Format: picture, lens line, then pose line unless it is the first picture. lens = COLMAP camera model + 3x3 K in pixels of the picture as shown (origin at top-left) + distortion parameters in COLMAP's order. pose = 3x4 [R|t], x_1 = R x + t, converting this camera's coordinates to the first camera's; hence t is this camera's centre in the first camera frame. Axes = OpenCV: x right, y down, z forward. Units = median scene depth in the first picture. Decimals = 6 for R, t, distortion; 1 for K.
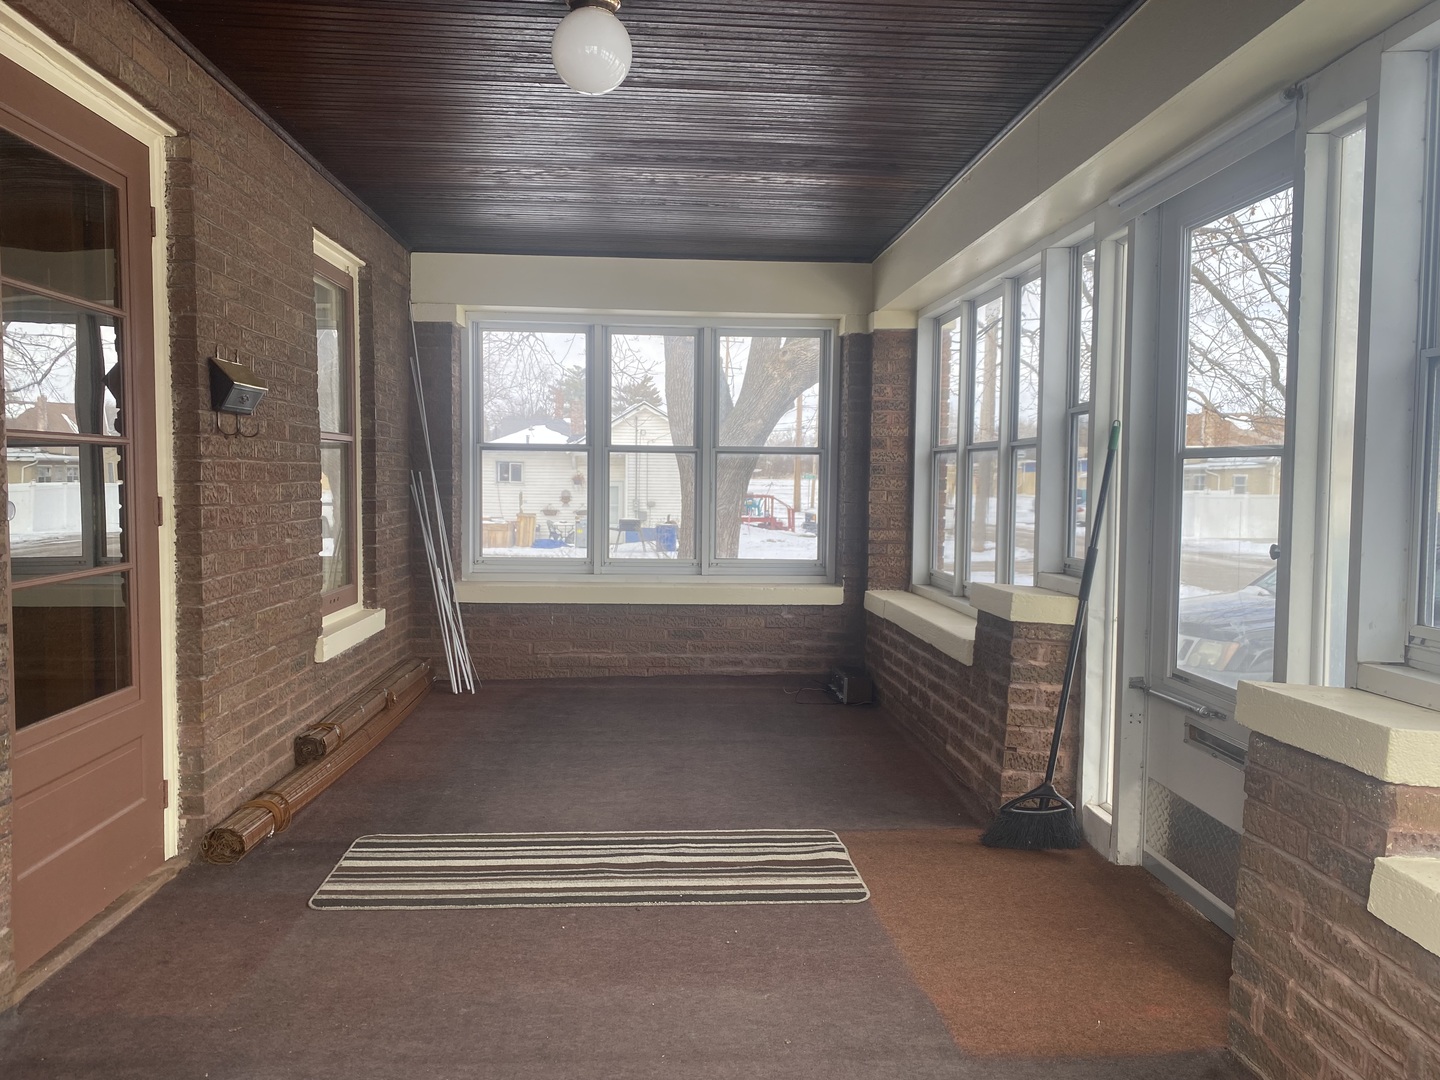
lens RADIAL K [[1085.2, 0, 726.3], [0, 1085.2, 532.1], [0, 0, 1]] dist [0.024693, -0.034354]
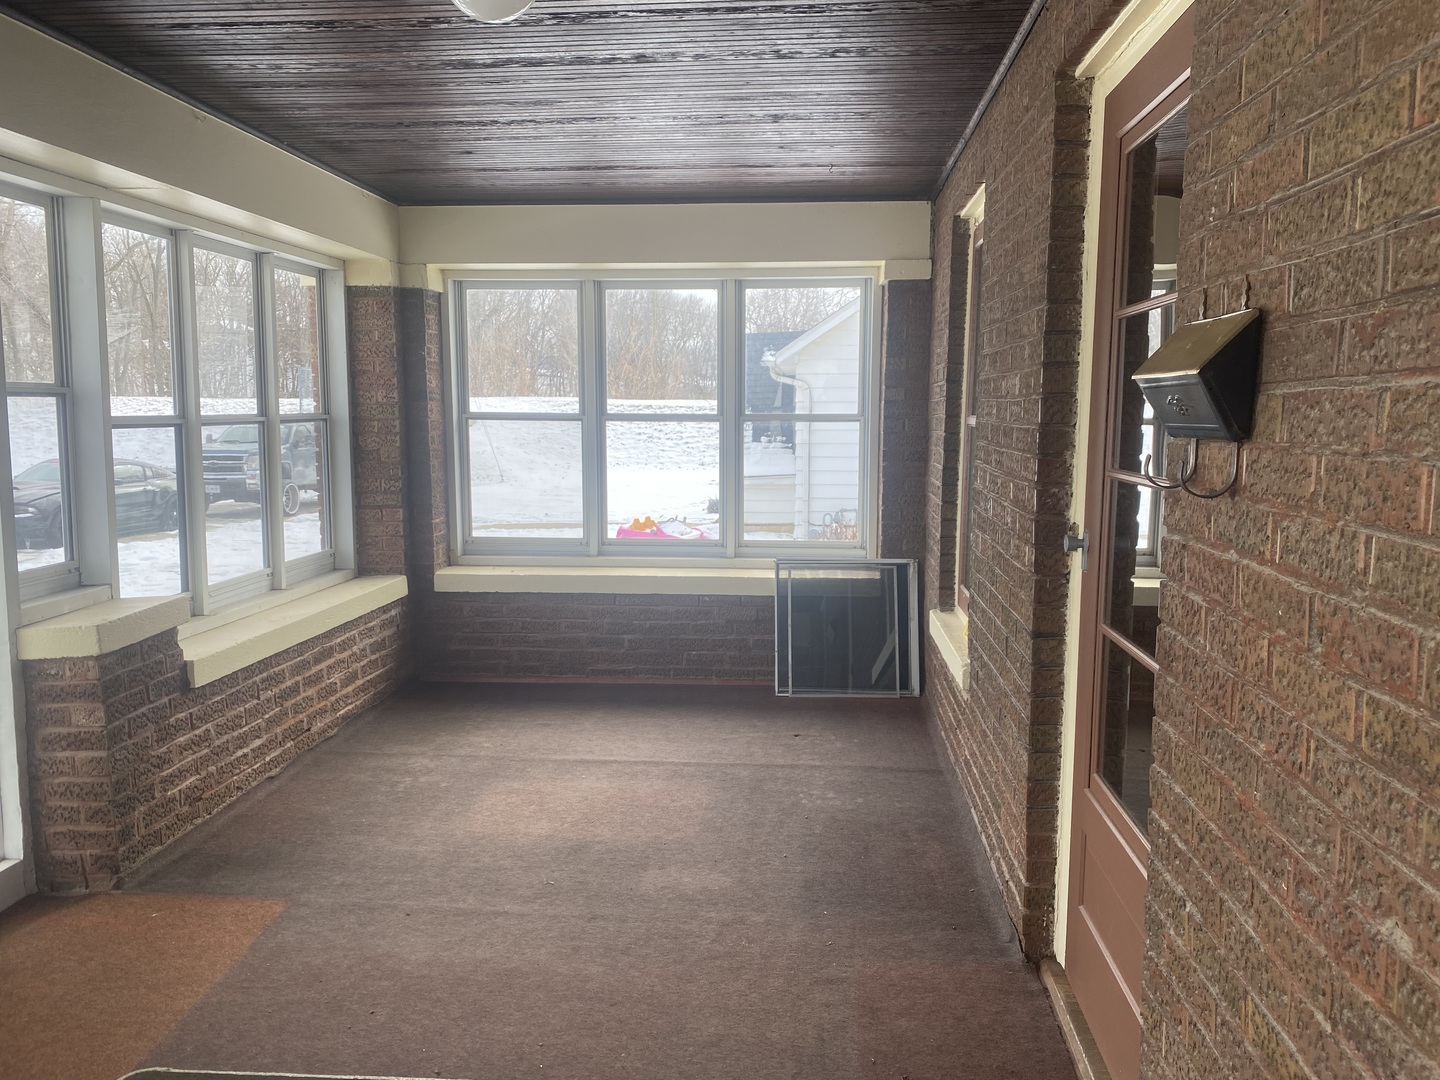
lens RADIAL K [[1085.2, 0, 726.3], [0, 1085.2, 532.1], [0, 0, 1]] dist [0.024693, -0.034354]
pose [[-0.990441, -0.030416, 0.134539, -0.524907], [-0.007494, 0.985810, 0.167697, -0.227109], [-0.137731, 0.165085, -0.976615, 2.317083]]
